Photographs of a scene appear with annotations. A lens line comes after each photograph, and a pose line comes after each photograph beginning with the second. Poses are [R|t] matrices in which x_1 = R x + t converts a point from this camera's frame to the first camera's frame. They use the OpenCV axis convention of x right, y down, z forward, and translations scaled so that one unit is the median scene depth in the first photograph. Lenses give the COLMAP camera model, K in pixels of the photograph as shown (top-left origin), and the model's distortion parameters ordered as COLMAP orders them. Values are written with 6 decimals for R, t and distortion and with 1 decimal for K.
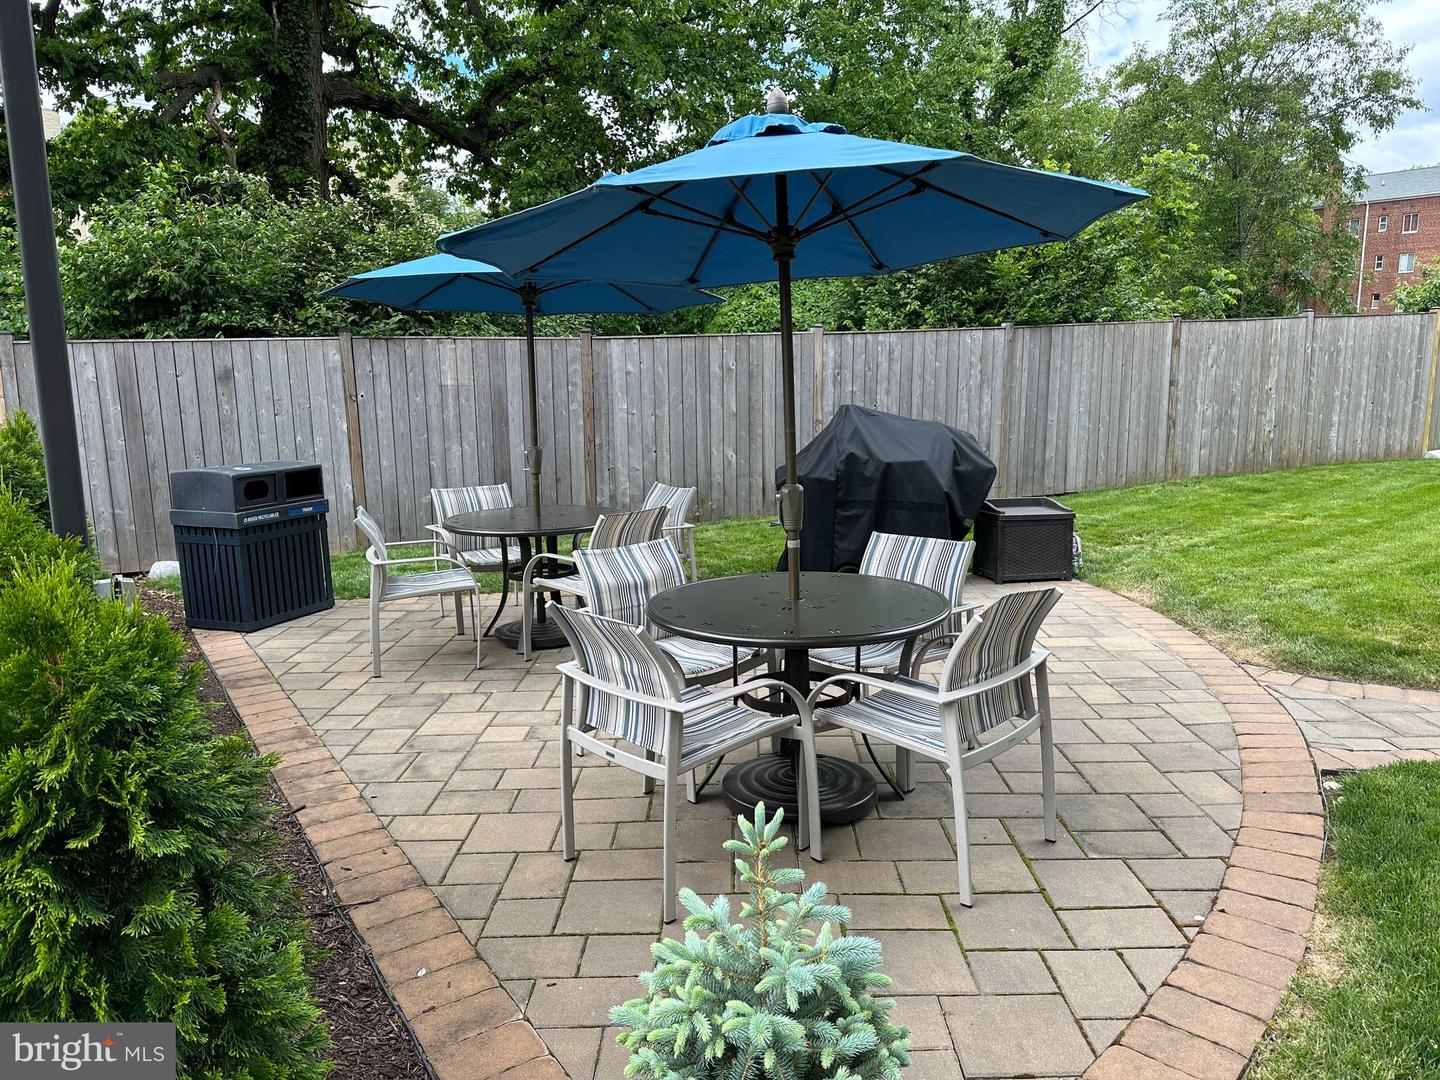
lens RADIAL K [[1018.6, 0, 712.7], [0, 1018.6, 531.7], [0, 0, 1]] dist [0.073464, -0.065922]
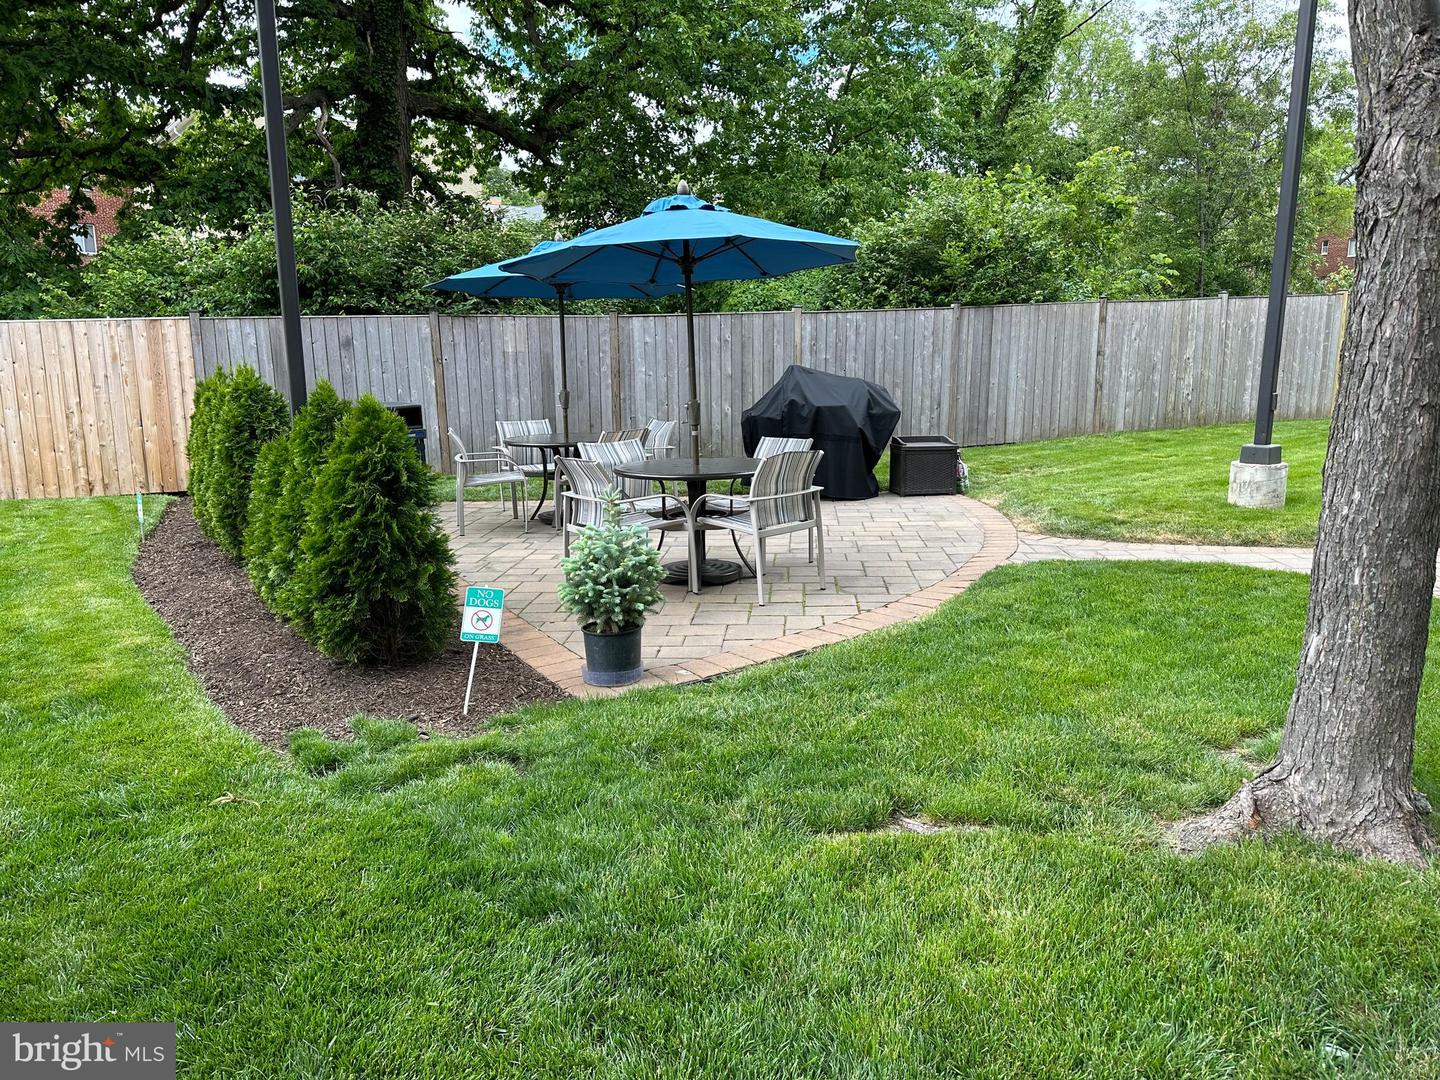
lens RADIAL K [[1018.6, 0, 718.4], [0, 1018.6, 540.6], [0, 0, 1]] dist [0.073464, -0.065922]
pose [[0.998426, 0.012739, -0.054627, 0.072734], [-0.011092, 0.999478, 0.030357, 0.048230], [0.054985, -0.029703, 0.998045, -0.261869]]
